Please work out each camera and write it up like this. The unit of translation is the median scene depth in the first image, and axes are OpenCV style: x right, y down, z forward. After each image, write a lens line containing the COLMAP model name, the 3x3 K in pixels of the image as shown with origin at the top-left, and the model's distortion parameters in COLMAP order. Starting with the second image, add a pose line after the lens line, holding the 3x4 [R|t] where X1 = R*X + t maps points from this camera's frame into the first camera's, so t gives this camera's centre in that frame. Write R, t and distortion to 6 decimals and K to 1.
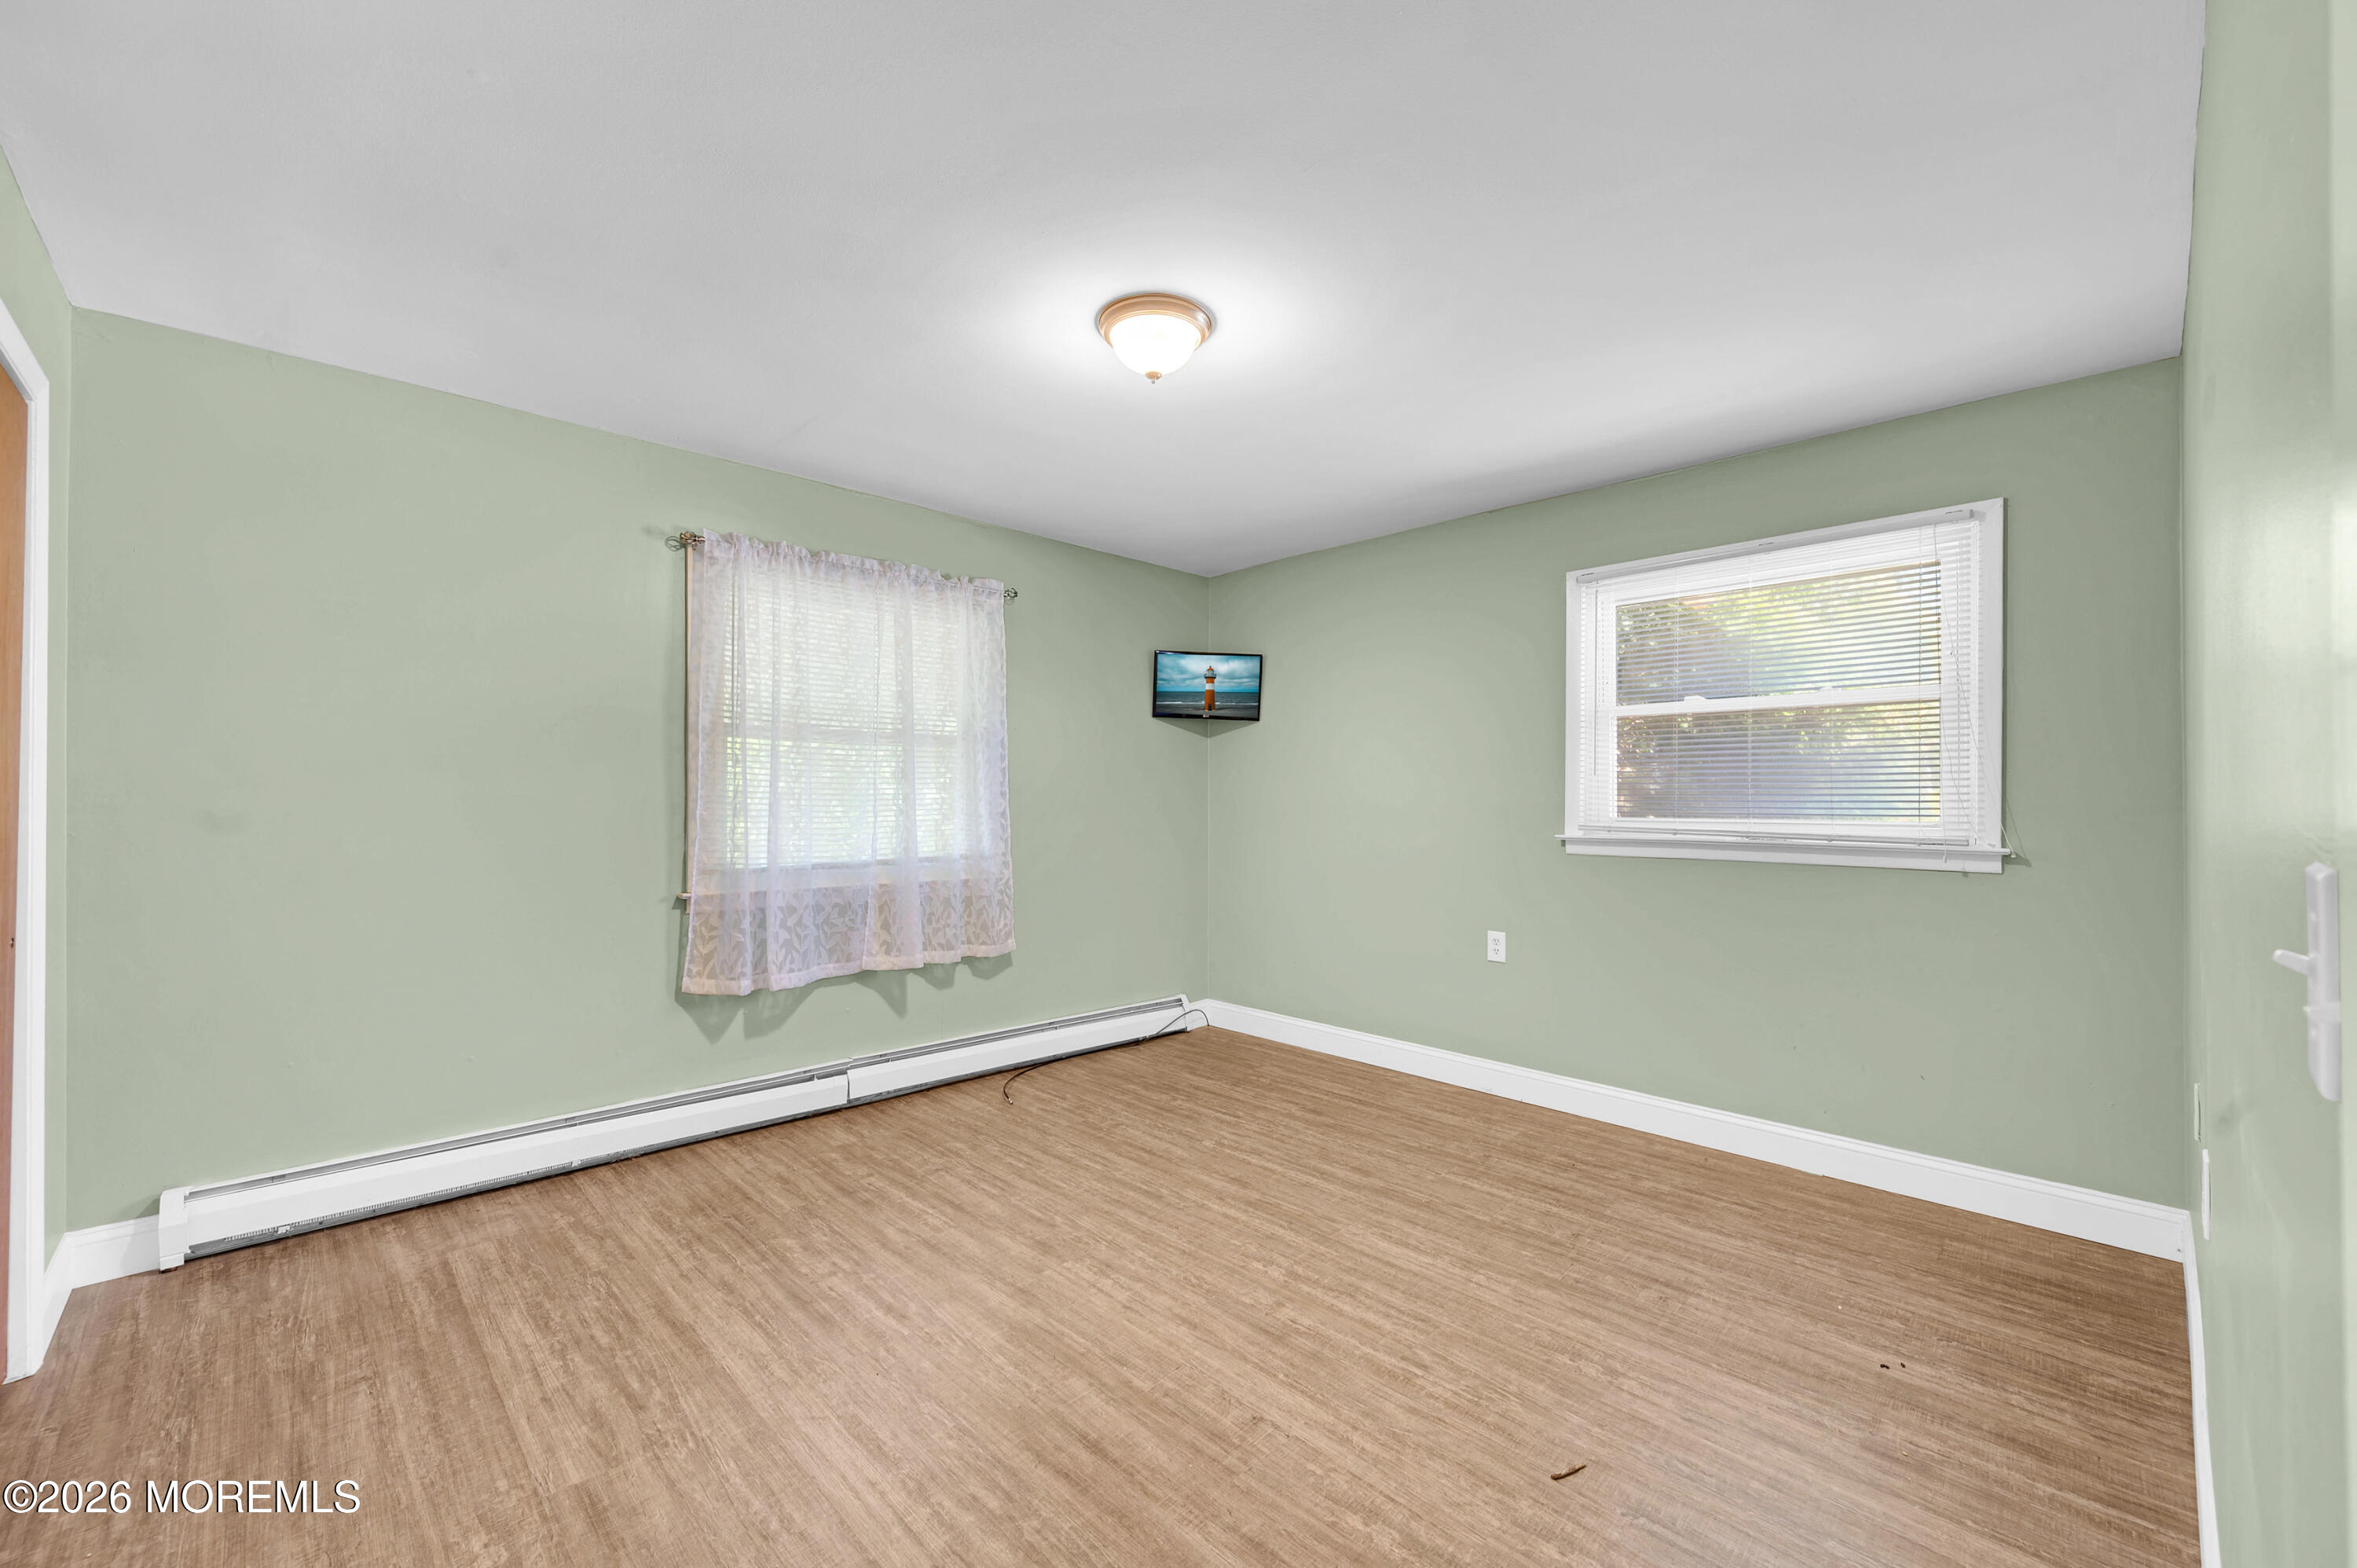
lens RADIAL K [[973.3, 0, 1180.6], [0, 973.3, 804.3], [0, 0, 1]] dist [-0.000611, -0.000006]
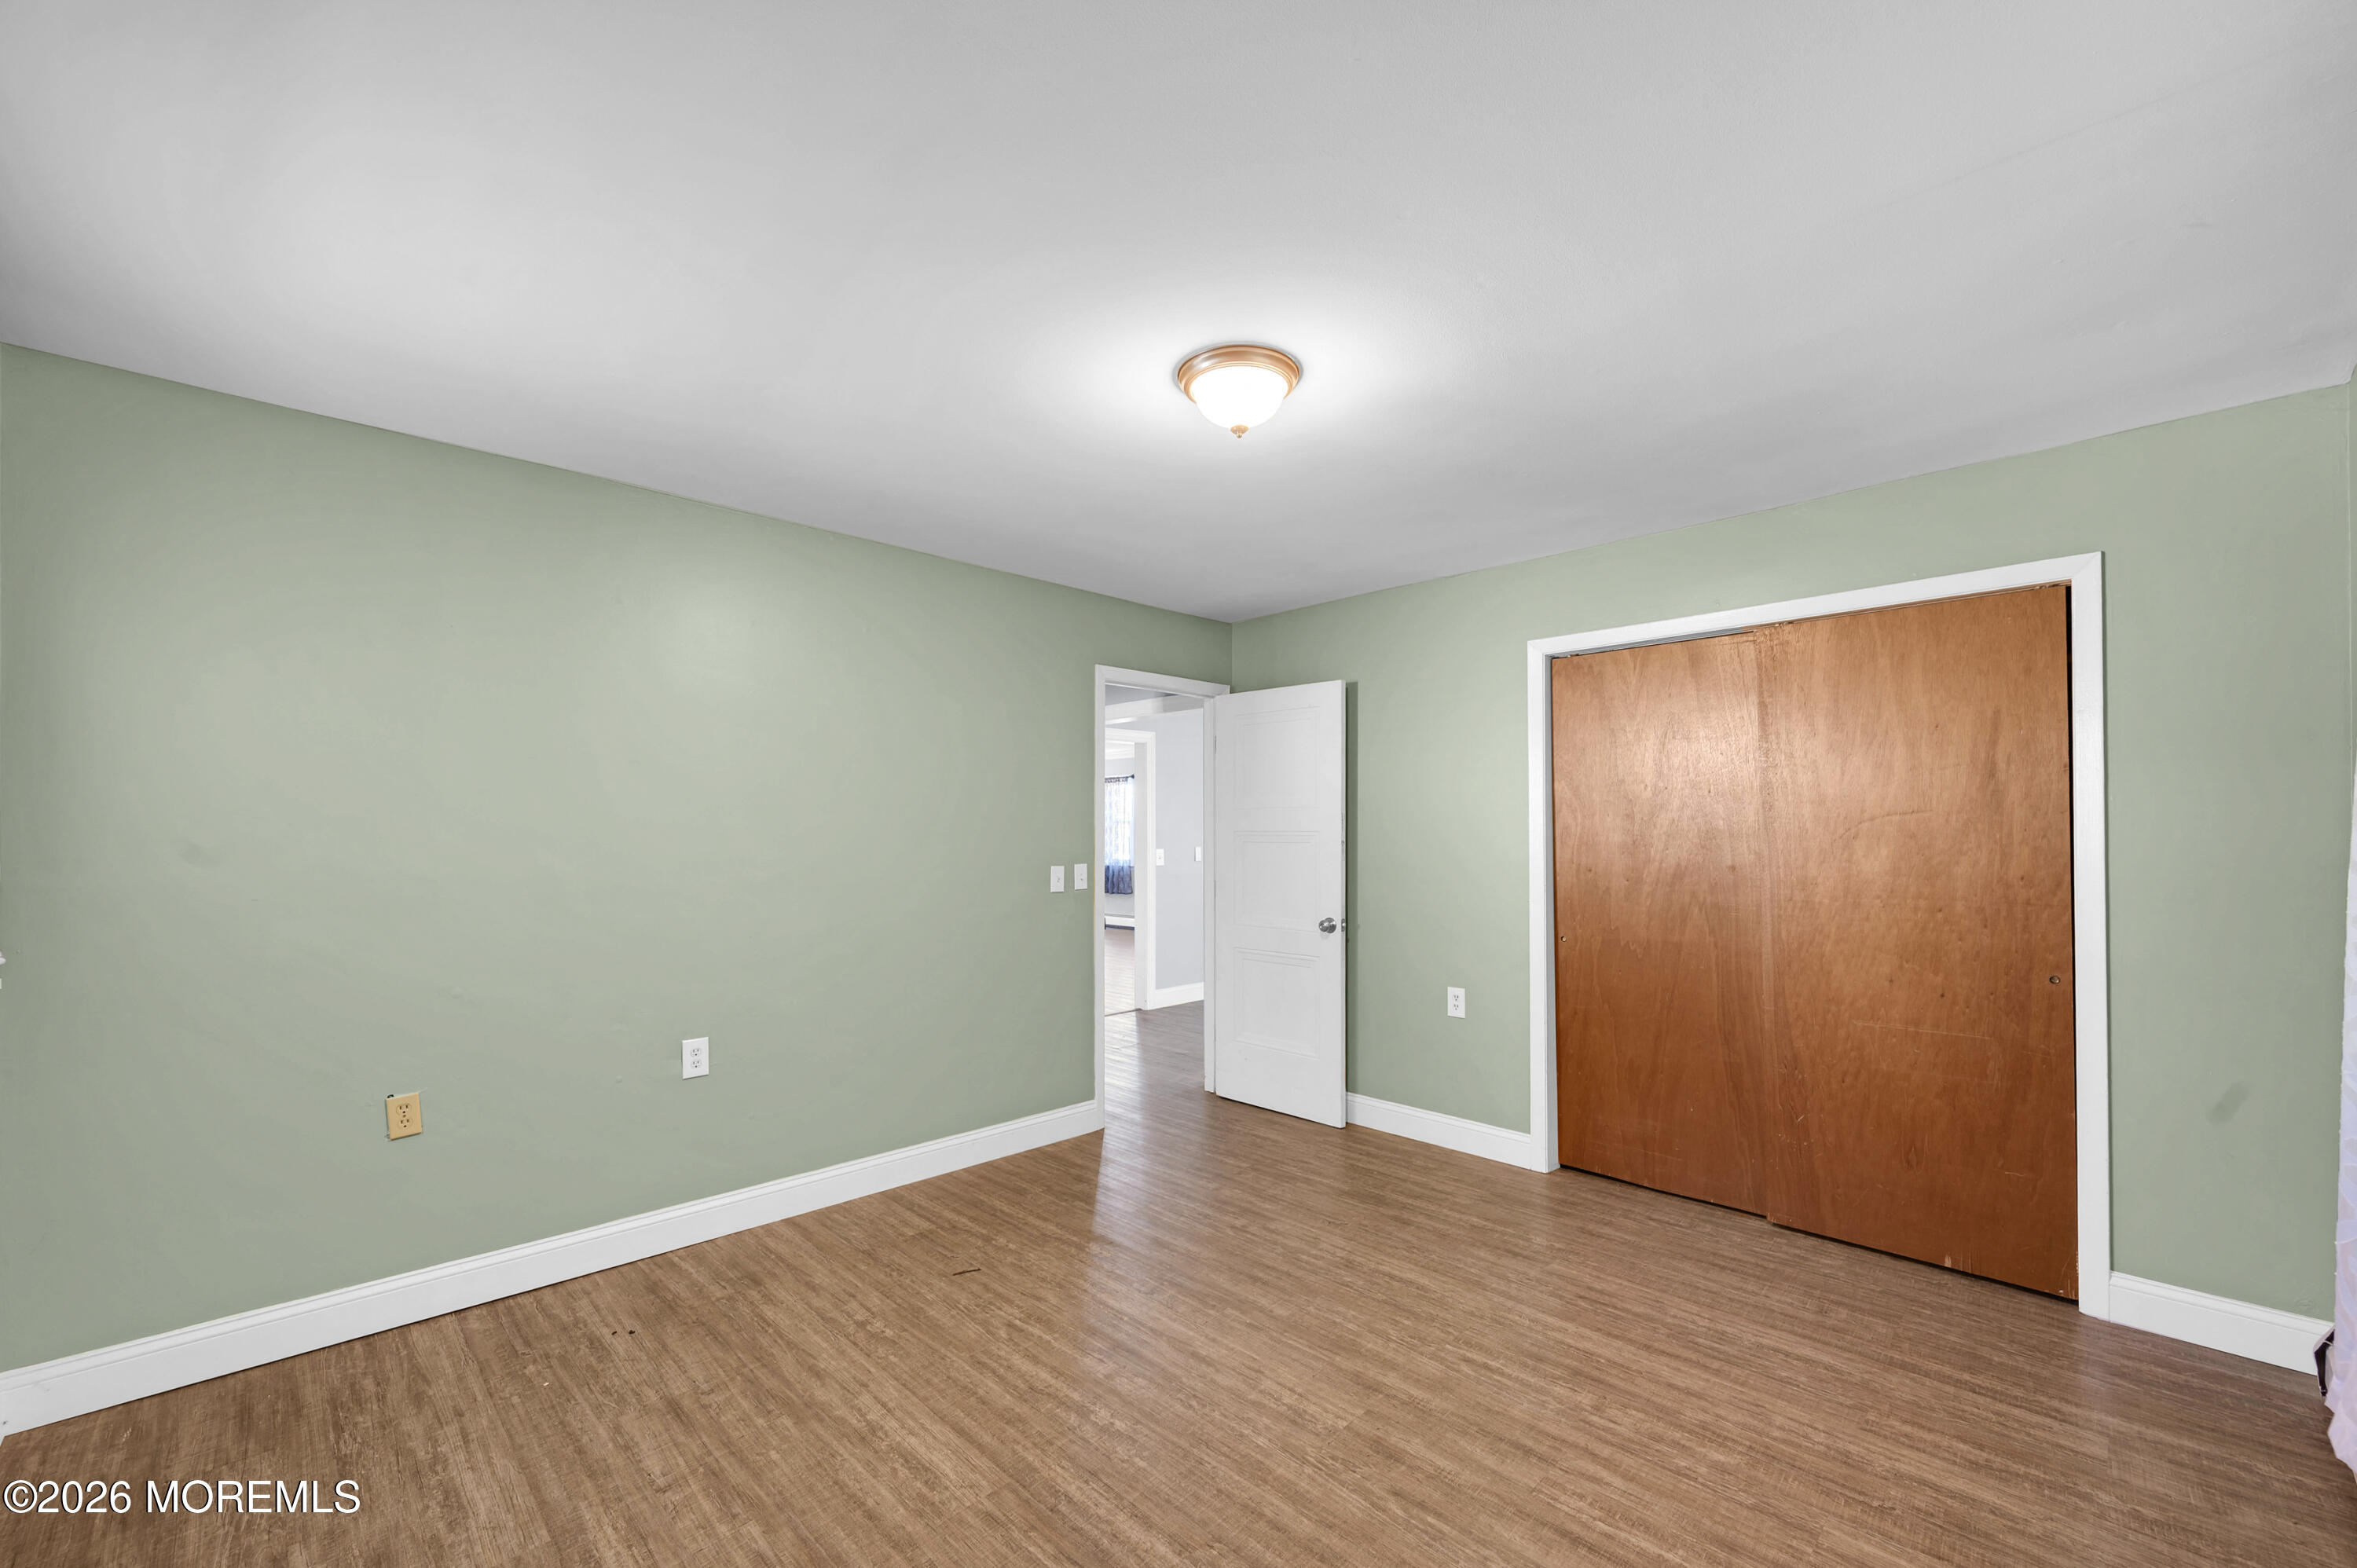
lens RADIAL K [[973.3, 0, 1180.6], [0, 973.3, 804.3], [0, 0, 1]] dist [-0.000611, -0.000006]
pose [[-0.999978, -0.002777, -0.005960, 0.034716], [-0.002645, 0.999756, -0.021937, -0.055955], [0.006019, -0.021921, -0.999742, 1.985101]]
